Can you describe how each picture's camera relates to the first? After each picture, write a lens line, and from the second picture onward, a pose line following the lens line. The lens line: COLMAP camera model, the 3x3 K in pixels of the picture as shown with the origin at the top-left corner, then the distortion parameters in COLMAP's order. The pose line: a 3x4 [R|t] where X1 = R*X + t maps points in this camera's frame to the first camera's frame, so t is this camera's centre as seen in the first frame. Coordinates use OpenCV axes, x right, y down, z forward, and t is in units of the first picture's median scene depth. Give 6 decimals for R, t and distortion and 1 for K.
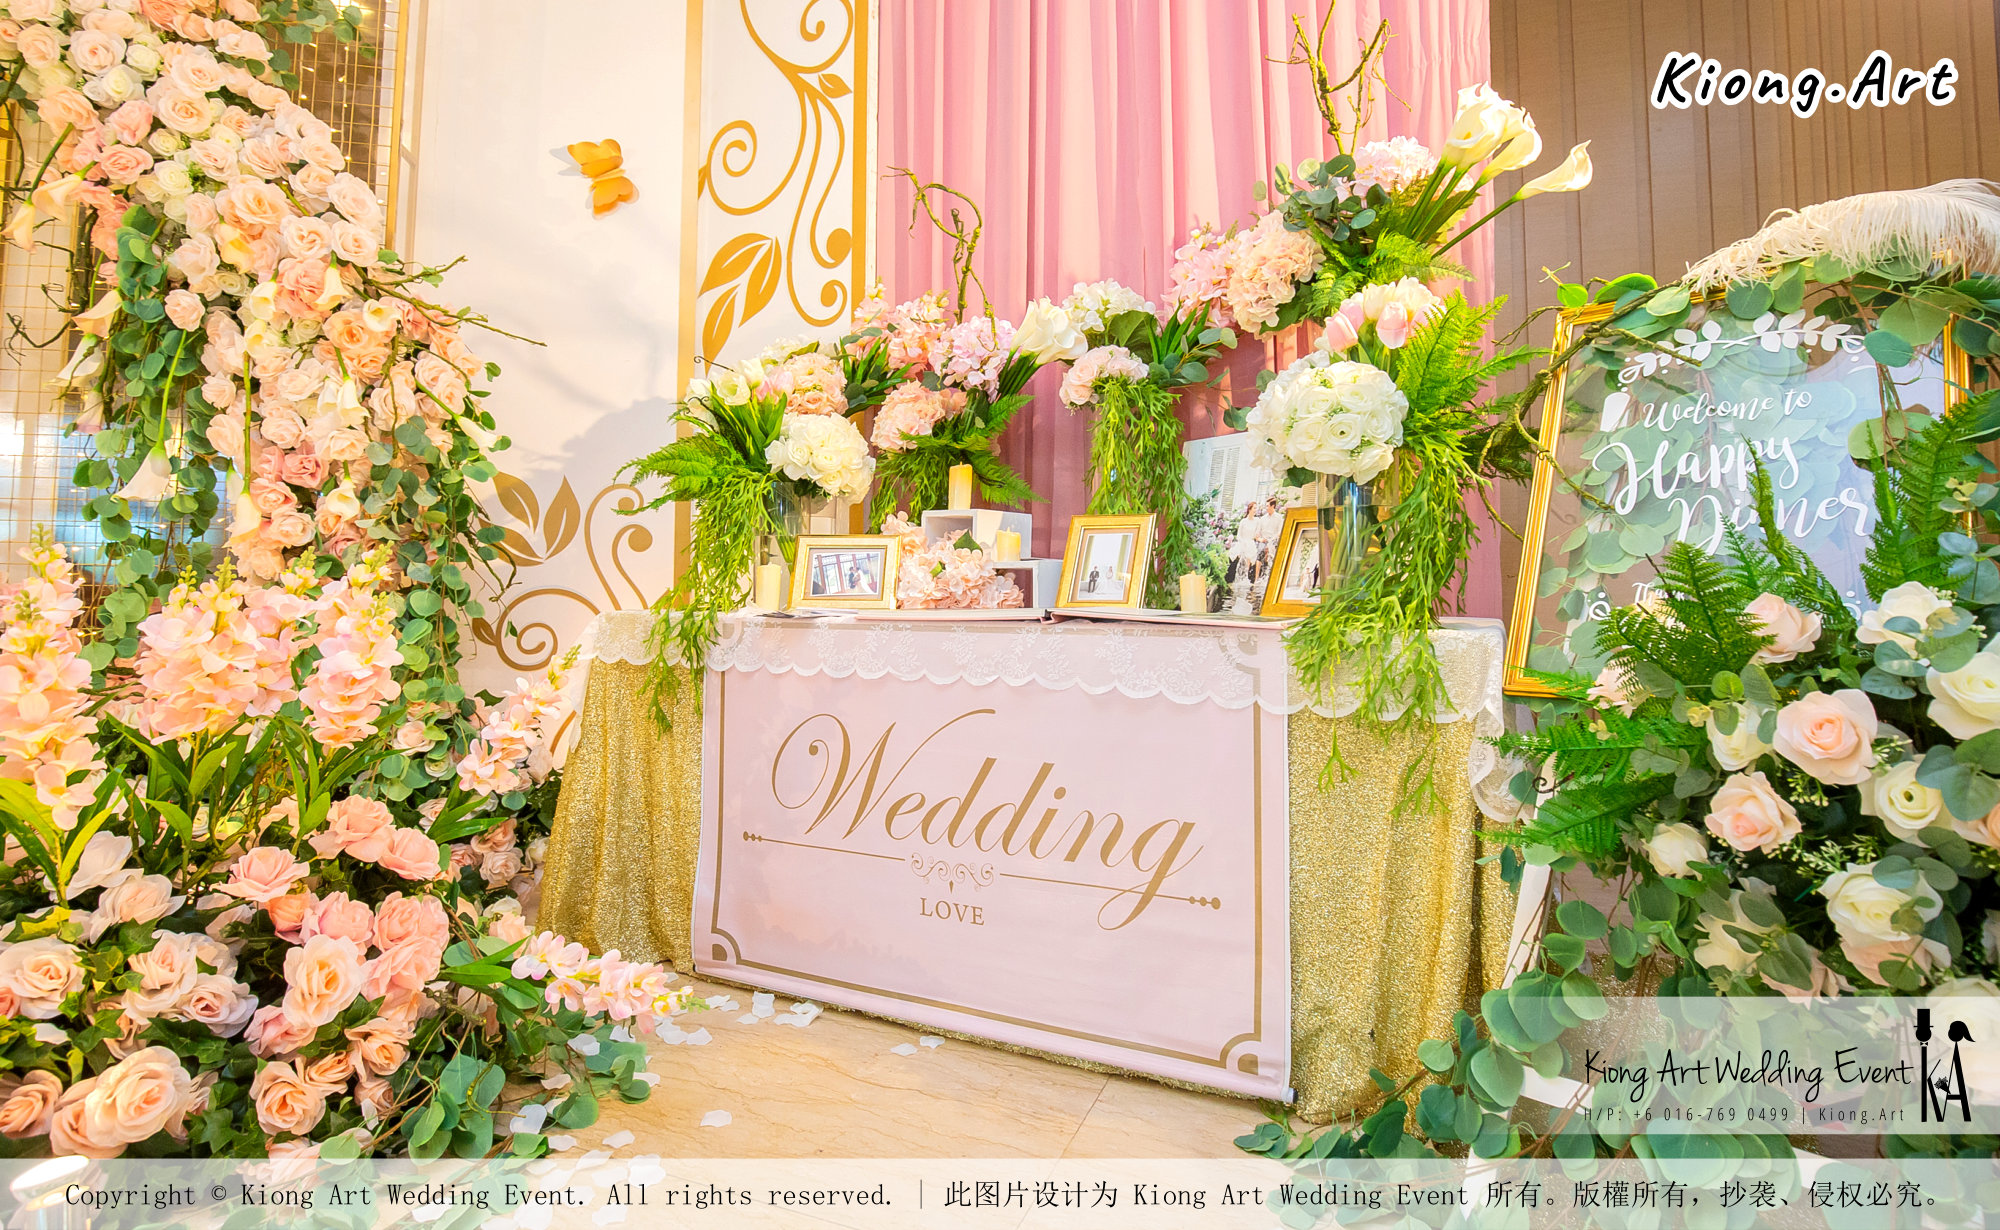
lens RADIAL K [[994.9, 0, 1013.7], [0, 994.9, 524.6], [0, 0, 1]] dist [-0.019517, -0.004758]
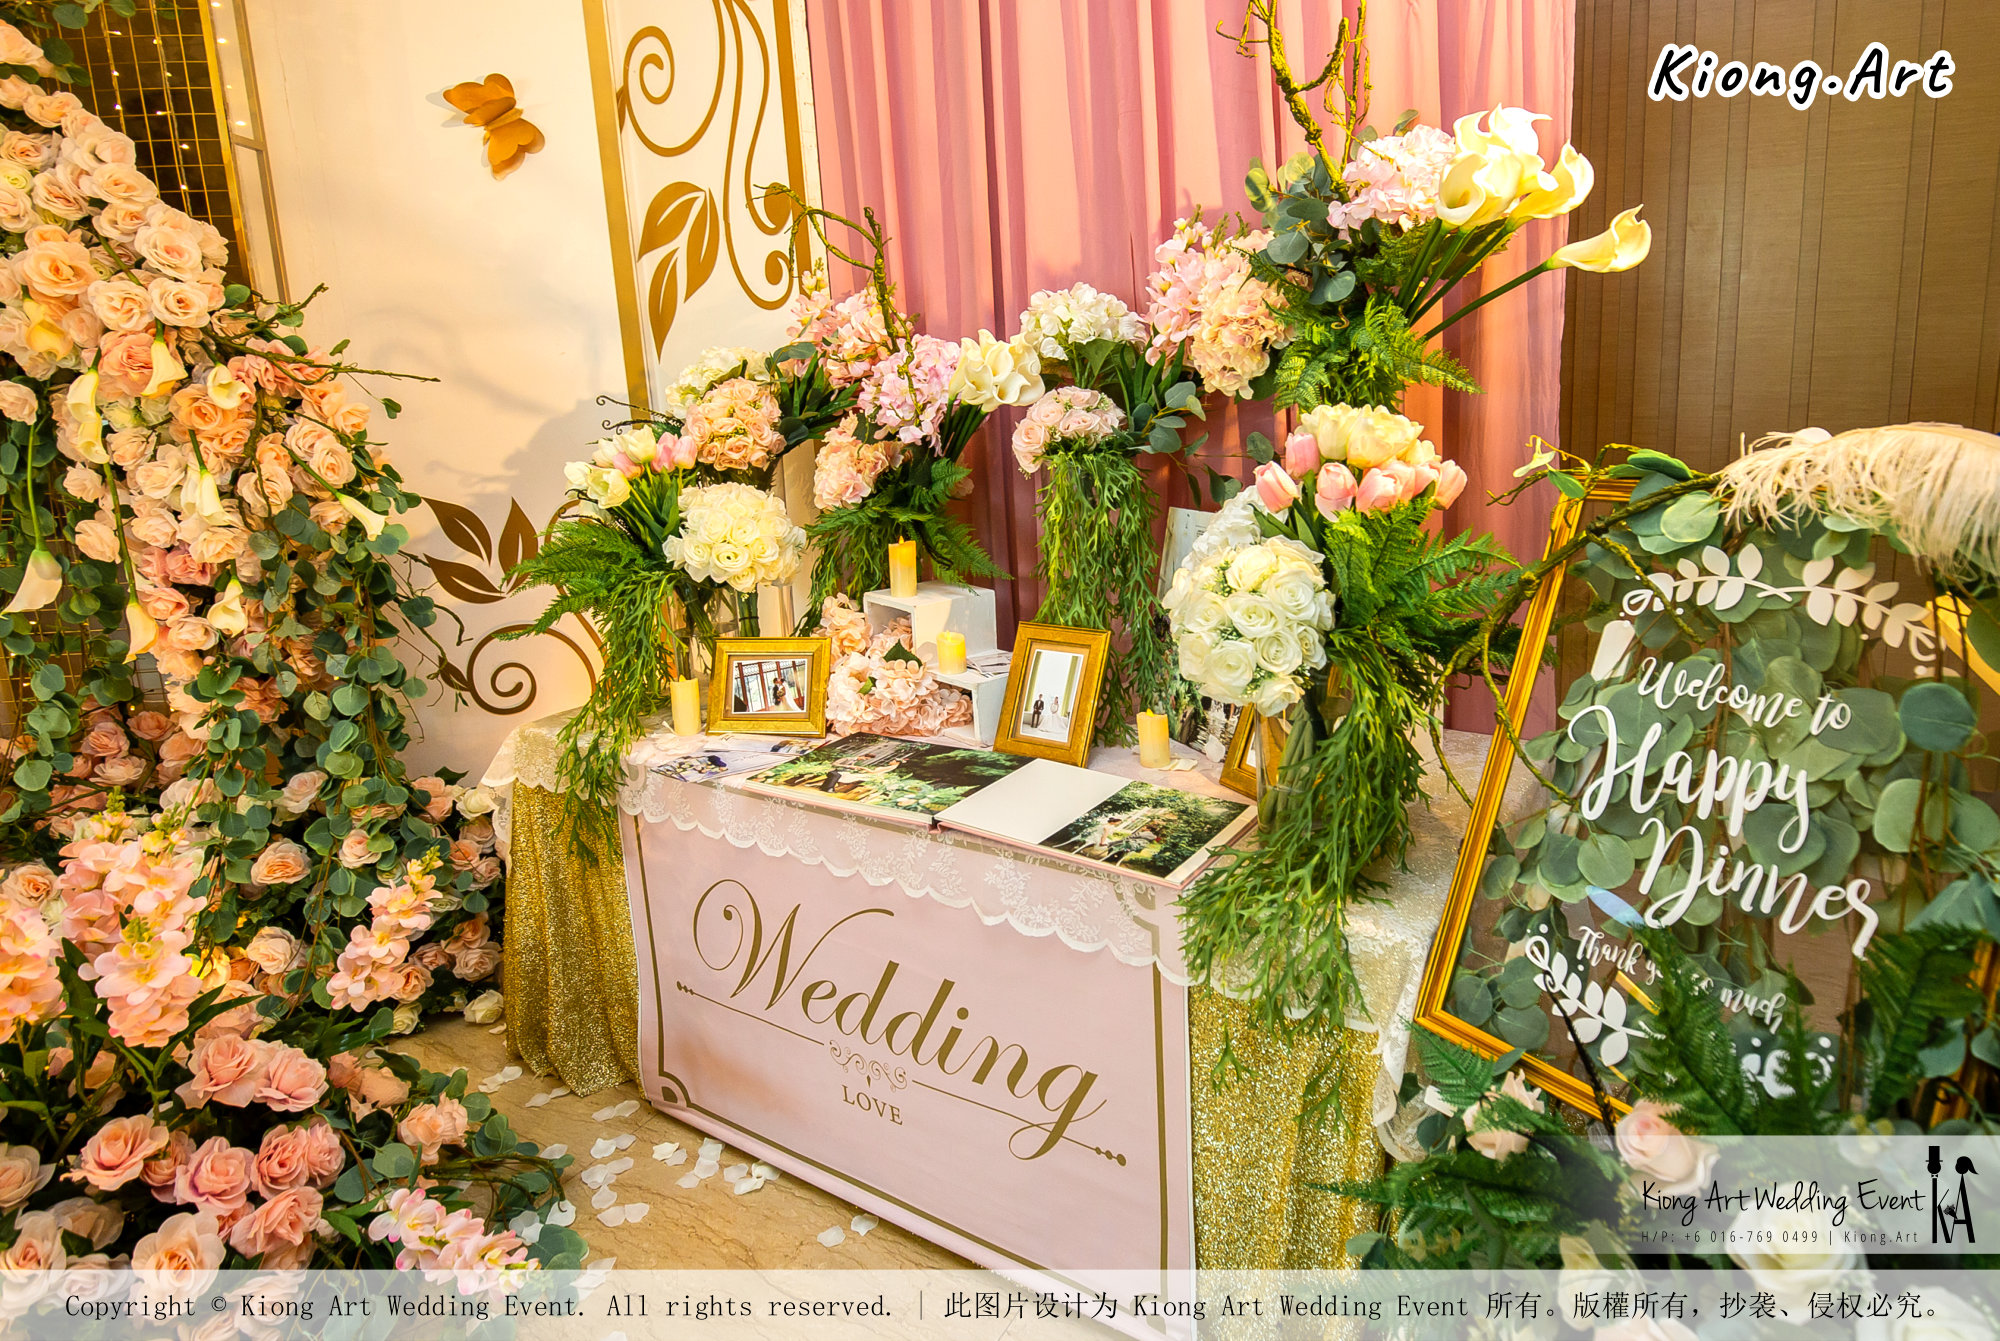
lens RADIAL K [[1123.6, 0, 1068.8], [0, 1123.6, 594.3], [0, 0, 1]] dist [-0.025525, 0.003545]
pose [[0.992781, -0.028193, -0.116577, 0.201890], [0.056460, 0.967404, 0.246863, -0.250390], [0.105817, -0.251663, 0.962013, 0.113597]]
